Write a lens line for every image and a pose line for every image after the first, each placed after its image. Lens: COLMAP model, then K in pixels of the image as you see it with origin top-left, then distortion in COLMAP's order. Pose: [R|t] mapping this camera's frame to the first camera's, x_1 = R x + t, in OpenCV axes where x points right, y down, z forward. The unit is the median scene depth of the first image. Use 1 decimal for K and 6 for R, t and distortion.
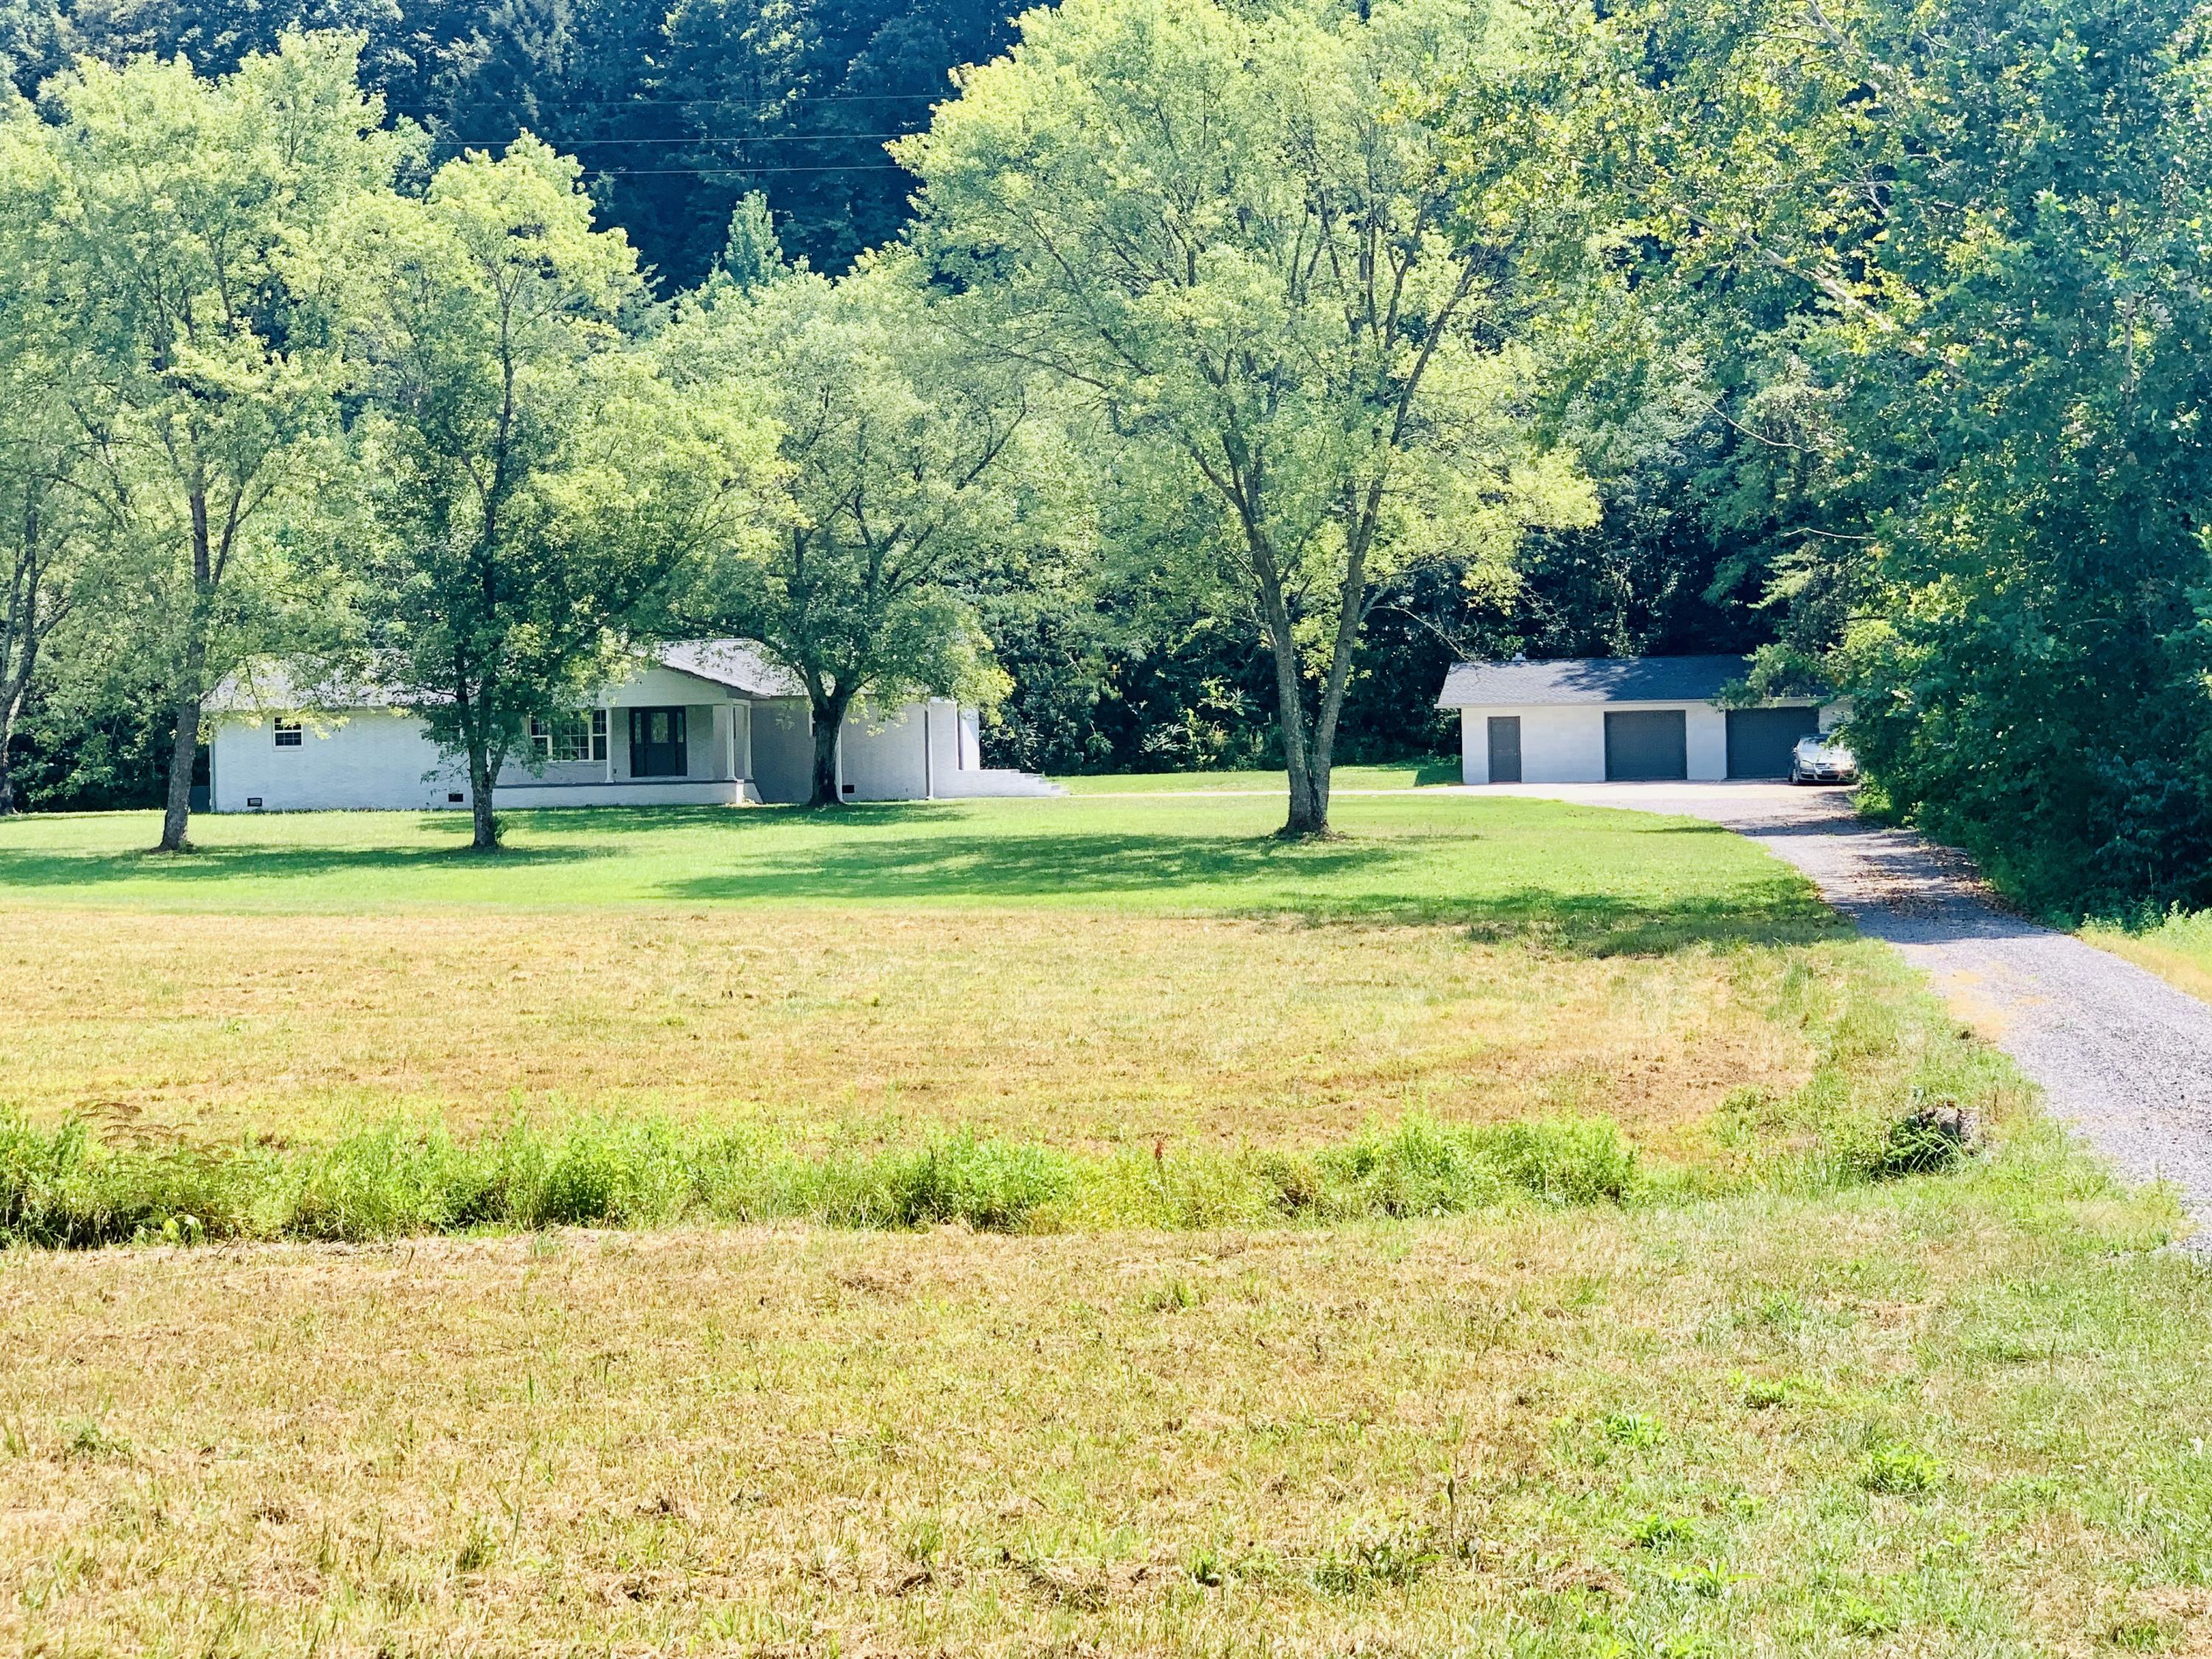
lens RADIAL K [[3577.9, 0, 1174.4], [0, 3577.9, 837.5], [0, 0, 1]] dist [0.003338, 0.503424]
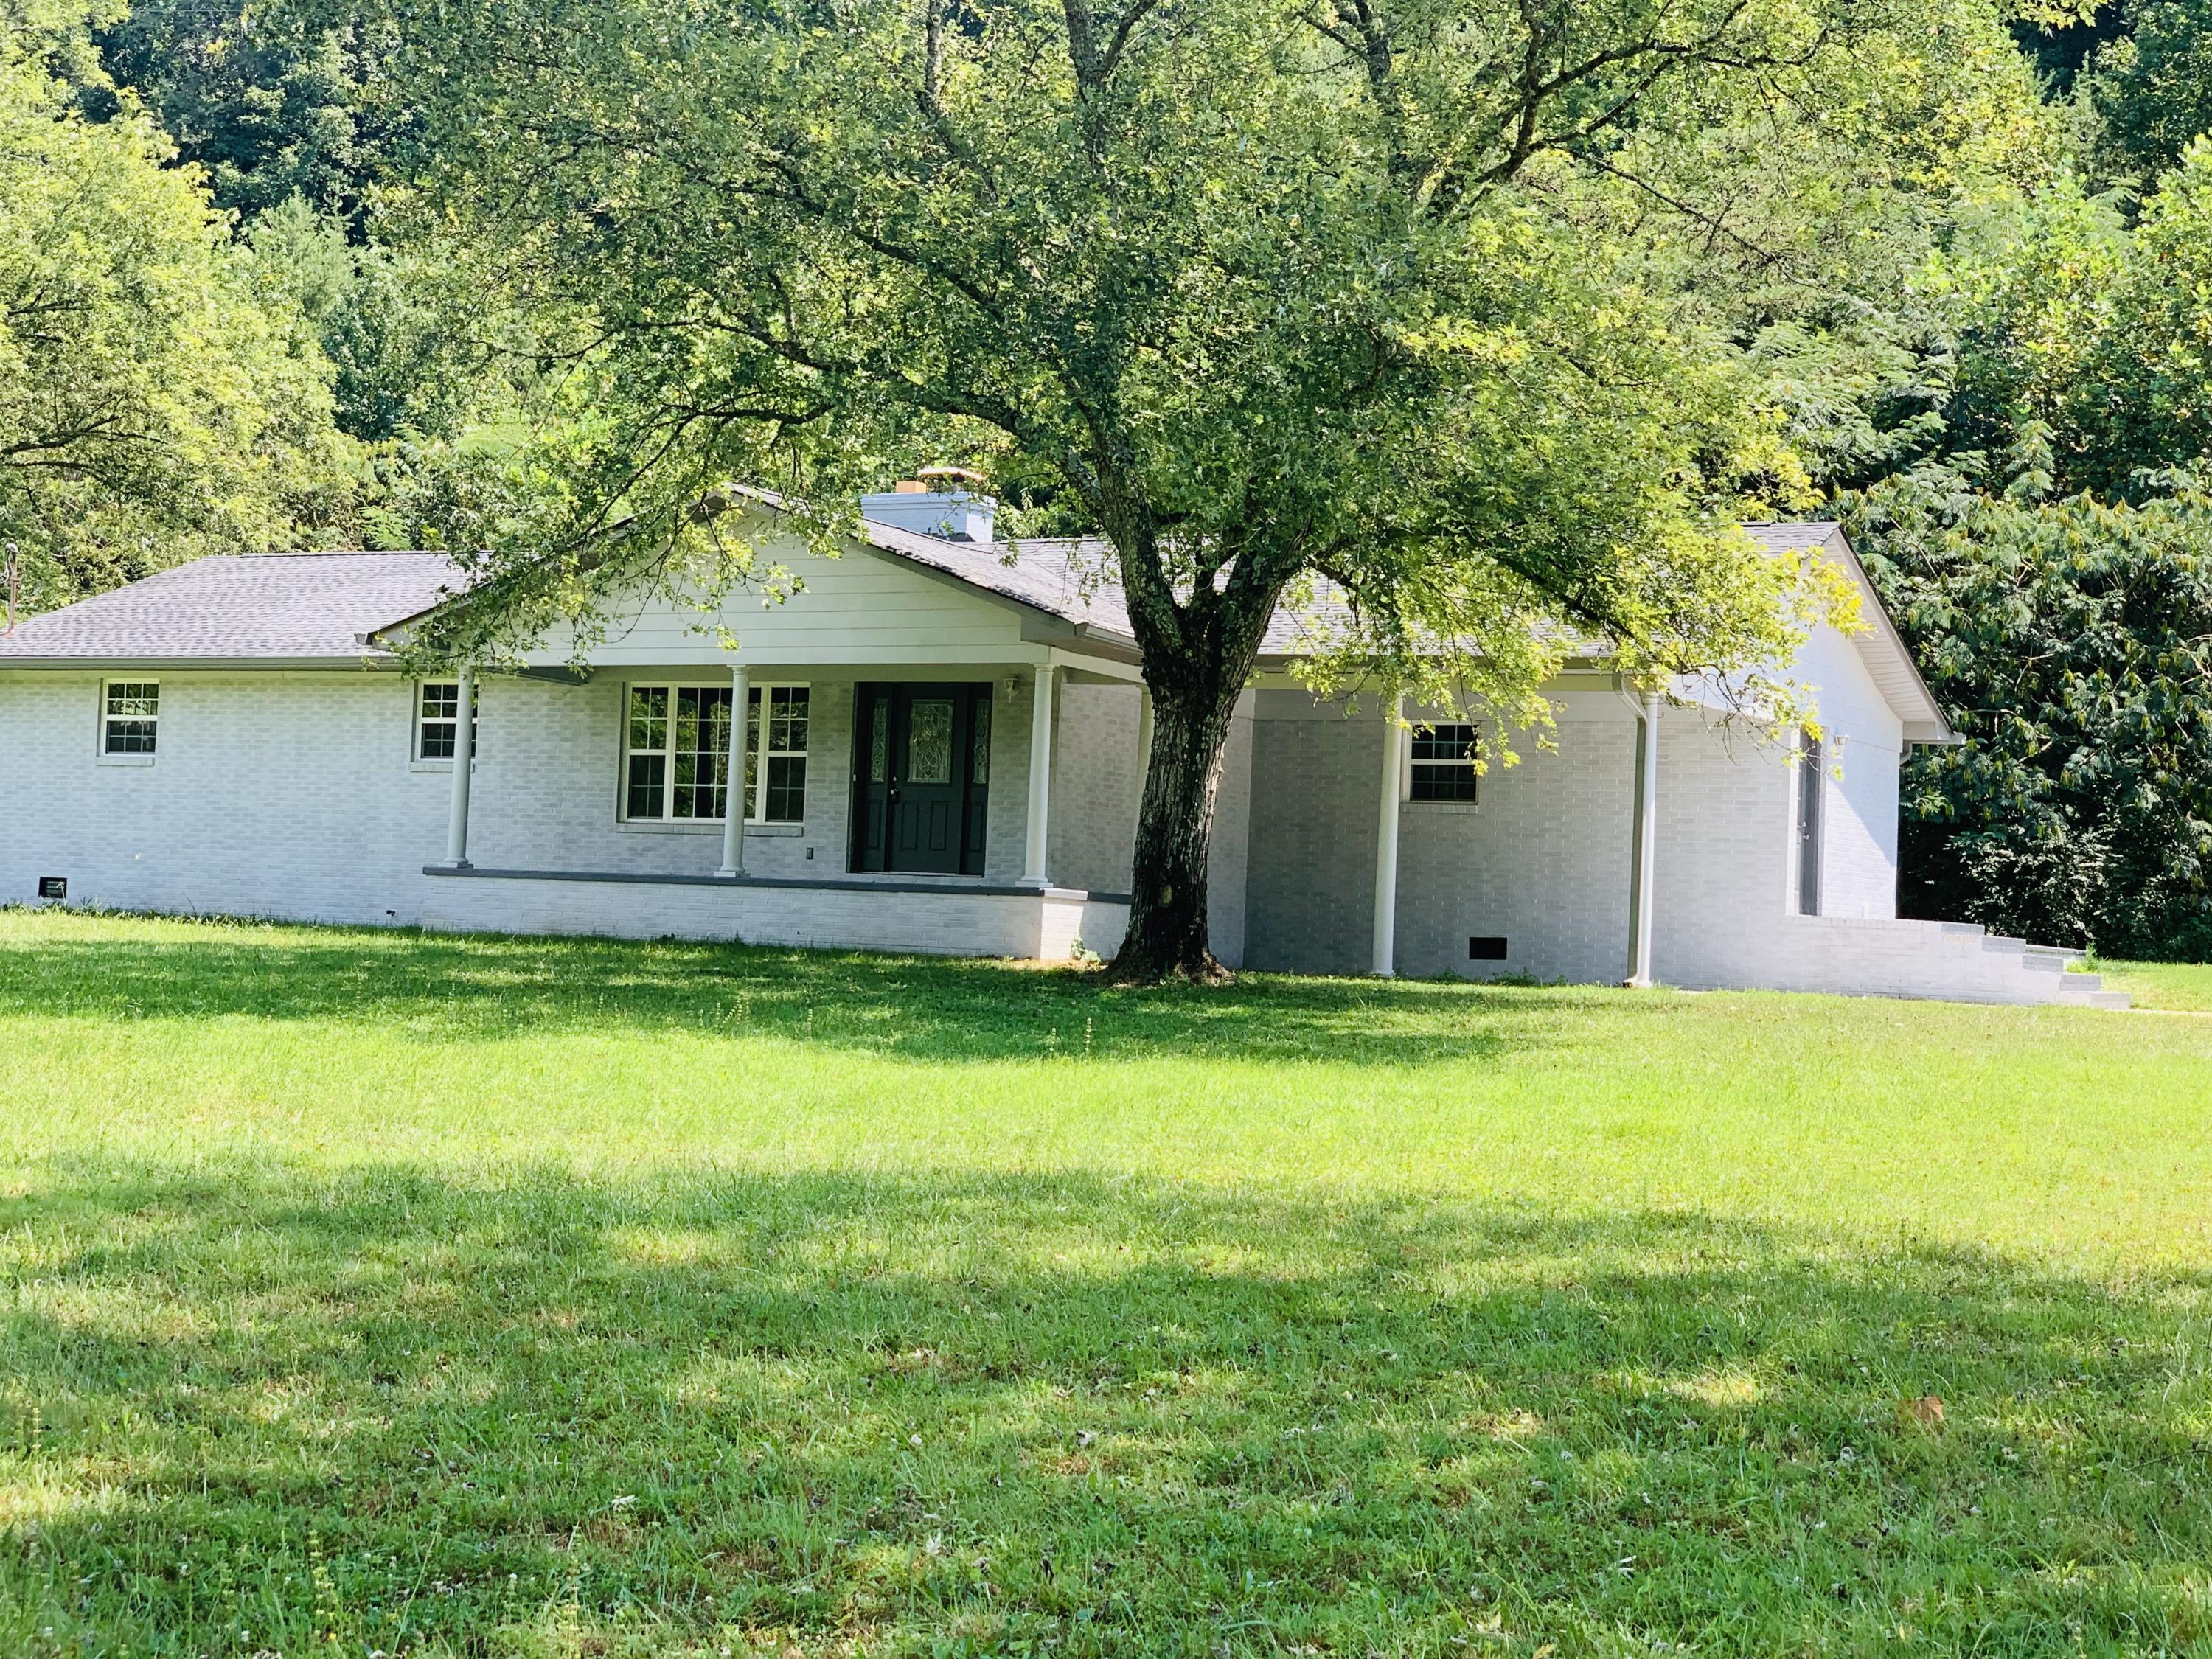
lens RADIAL K [[3587.5, 0, 1088.6], [0, 3587.5, 830.0], [0, 0, 1]] dist [-0.044330, 1.264776]
pose [[0.923823, 0.049272, -0.379635, 0.014225], [-0.071013, 0.996528, -0.043470, -0.010213], [0.376175, 0.067118, 0.924115, 0.992245]]
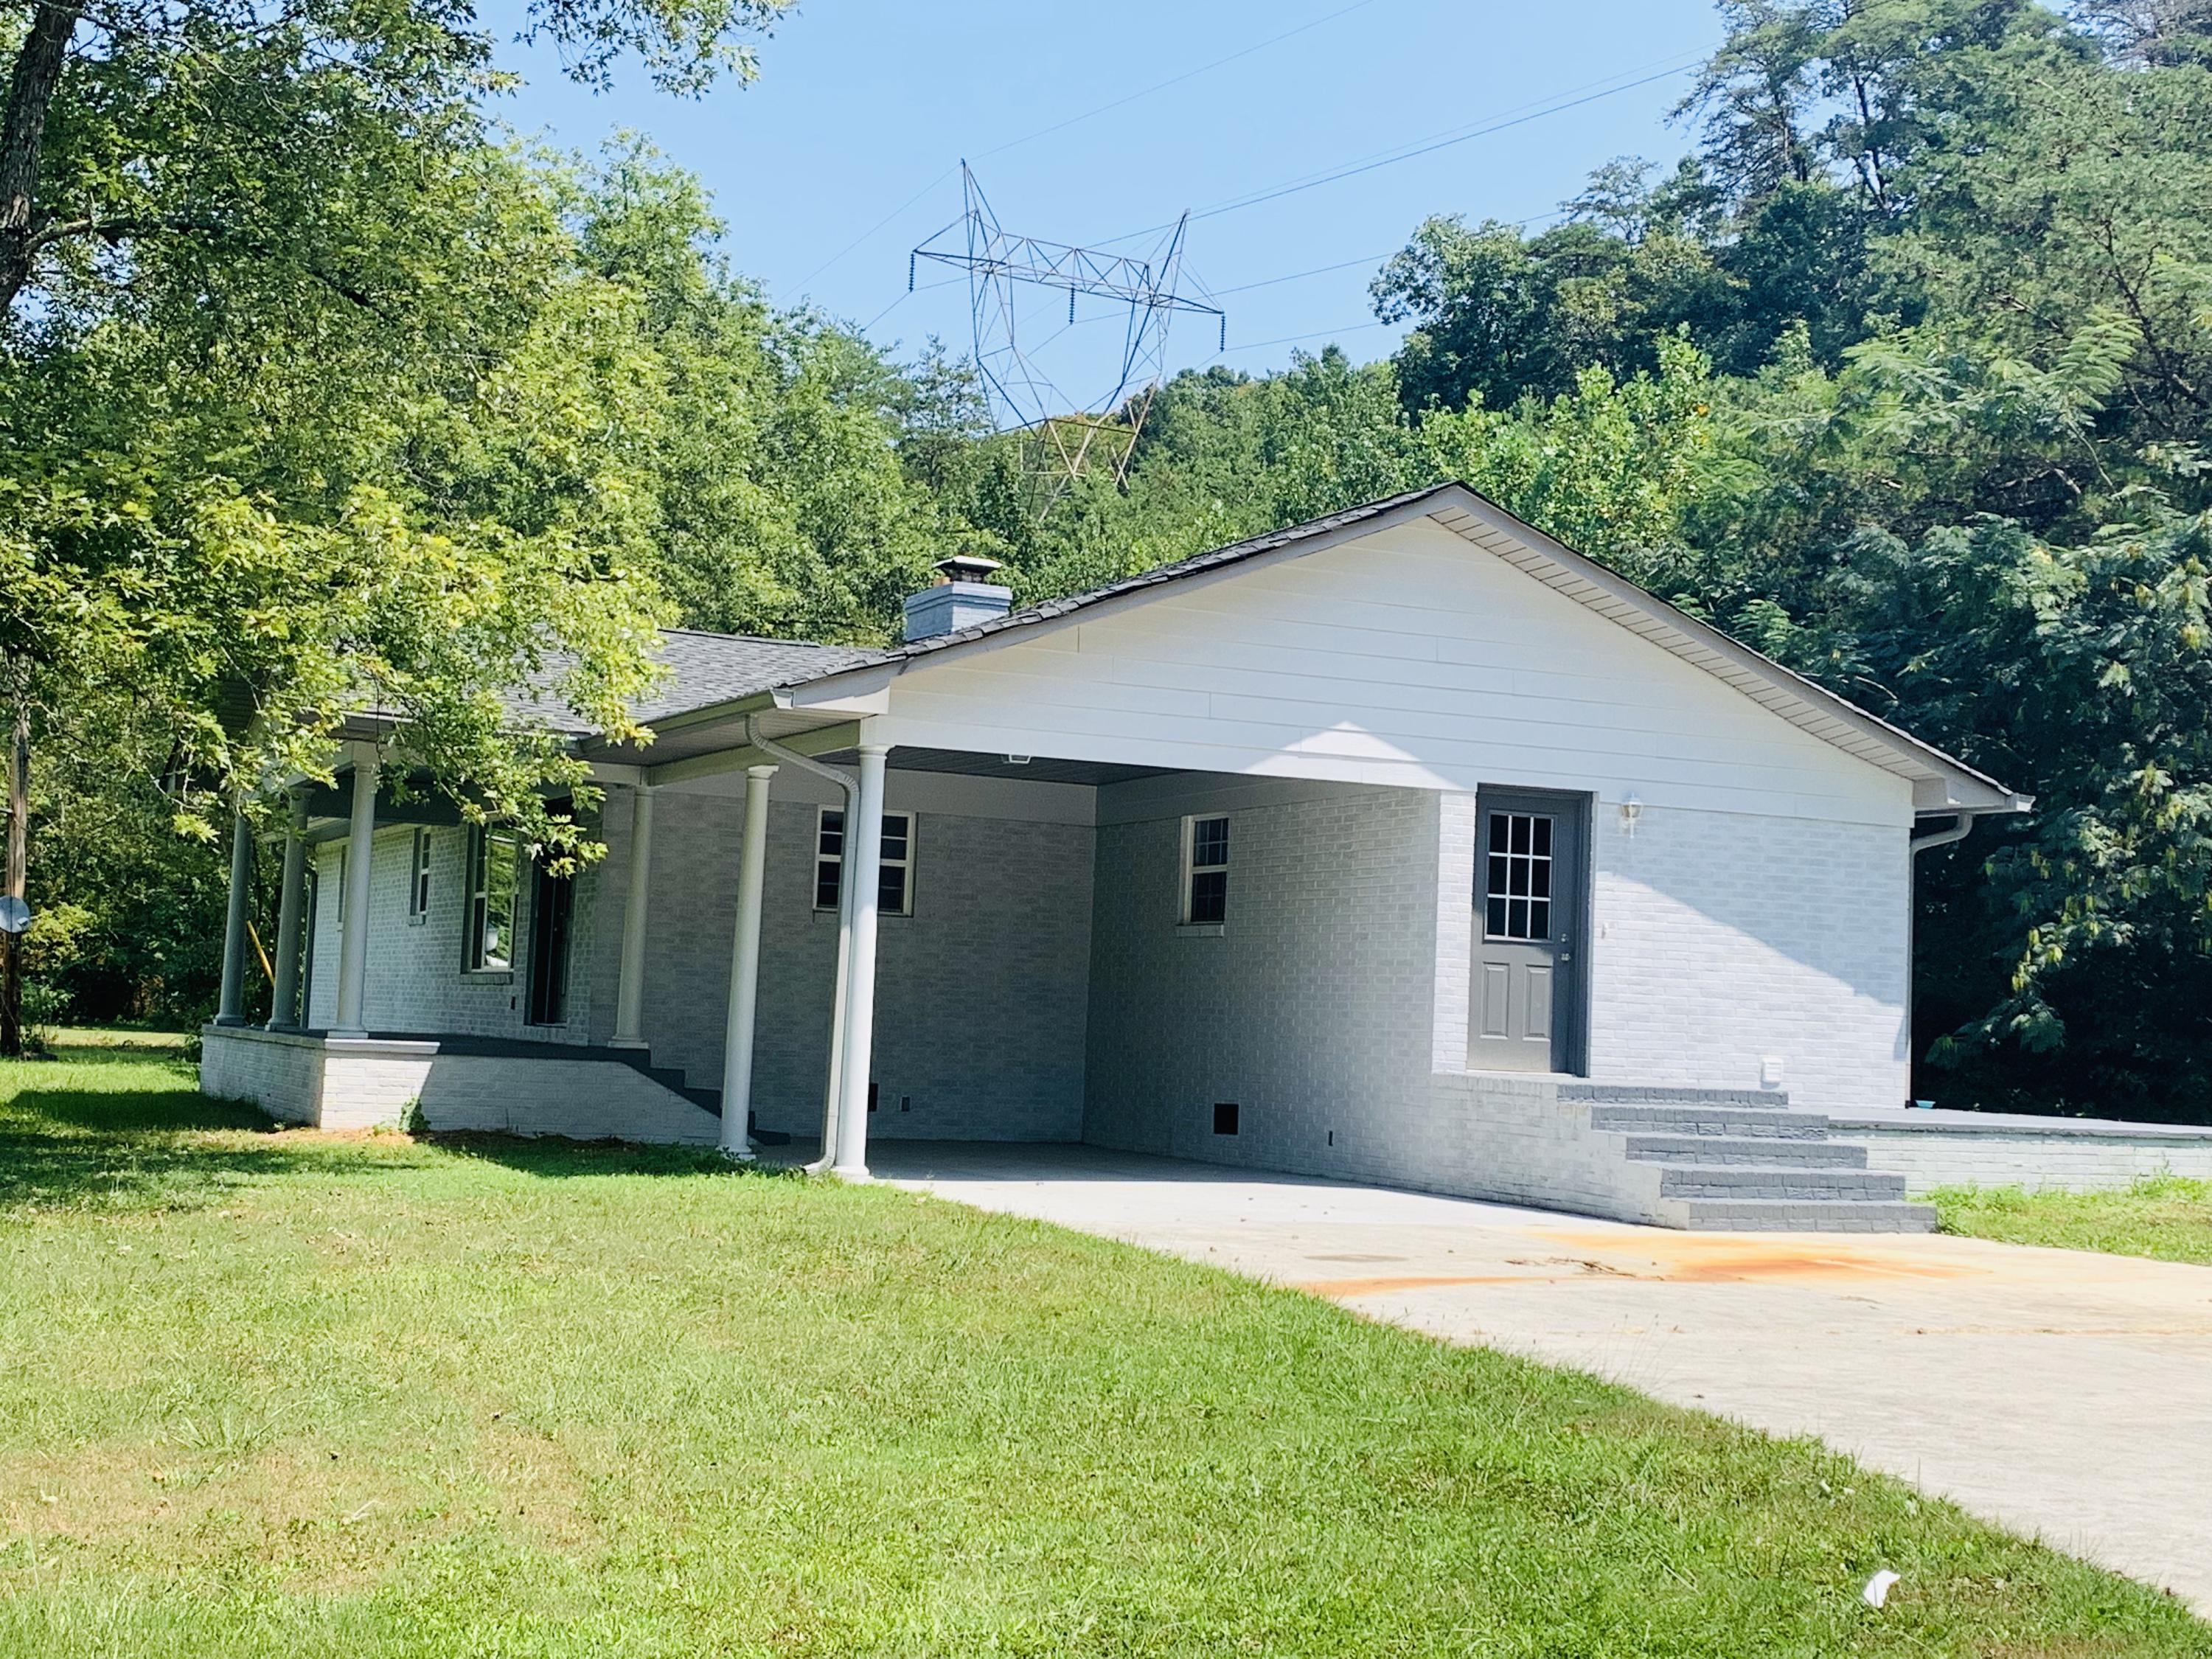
lens RADIAL K [[3008.7, 0, 1106.0], [0, 3008.7, 829.5], [0, 0, 1]] dist [0.137288, -0.069947]
pose [[0.489618, -0.013721, -0.871829, 0.155413], [-0.068718, 0.996159, -0.054270, -0.033903], [0.869225, 0.086481, 0.486795, 1.351224]]
